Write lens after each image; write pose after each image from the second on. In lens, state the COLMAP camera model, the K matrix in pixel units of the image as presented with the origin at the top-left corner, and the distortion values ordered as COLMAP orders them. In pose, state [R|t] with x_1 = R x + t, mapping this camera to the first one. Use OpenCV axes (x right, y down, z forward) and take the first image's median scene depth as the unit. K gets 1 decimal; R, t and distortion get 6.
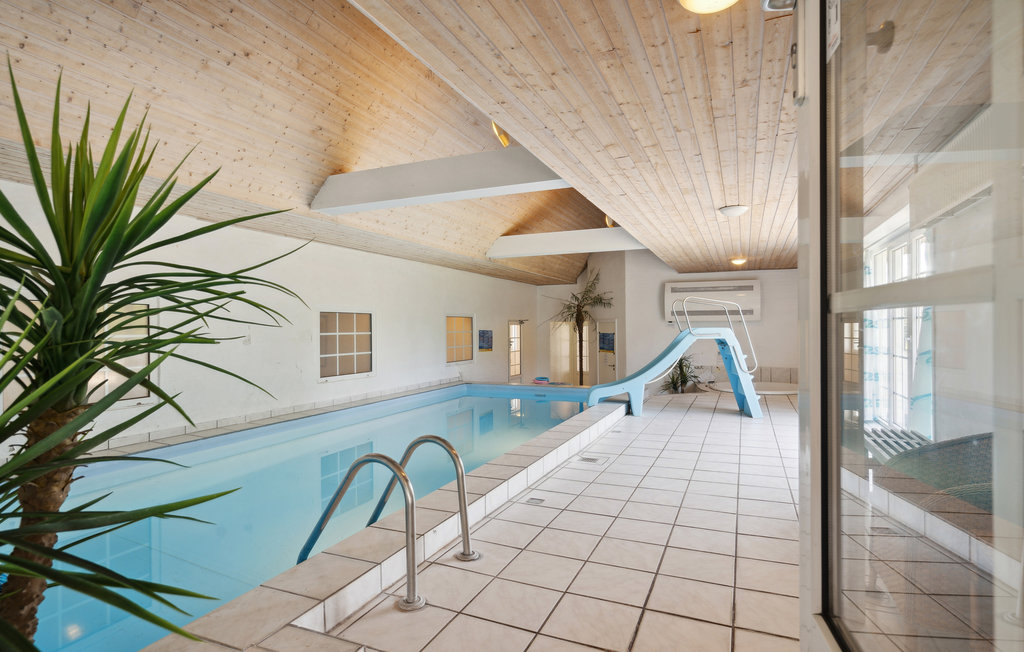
lens RADIAL K [[535.1, 0, 514.3], [0, 535.1, 326.2], [0, 0, 1]] dist [0.003114, 0.000201]
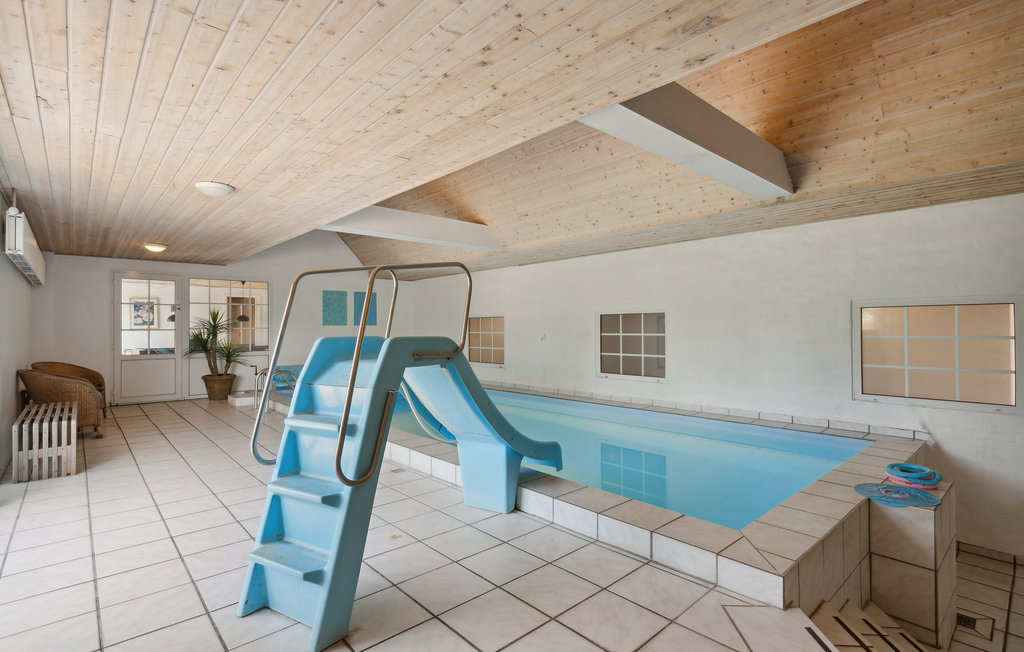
lens RADIAL K [[476.9, 0, 513.5], [0, 476.9, 326.9], [0, 0, 1]] dist [-0.003916, 0.000099]
pose [[-0.403965, -0.000456, -0.914774, 0.598337], [0.003988, 0.999989, -0.002259, 0.000609], [0.914766, -0.004561, -0.403959, 1.159443]]
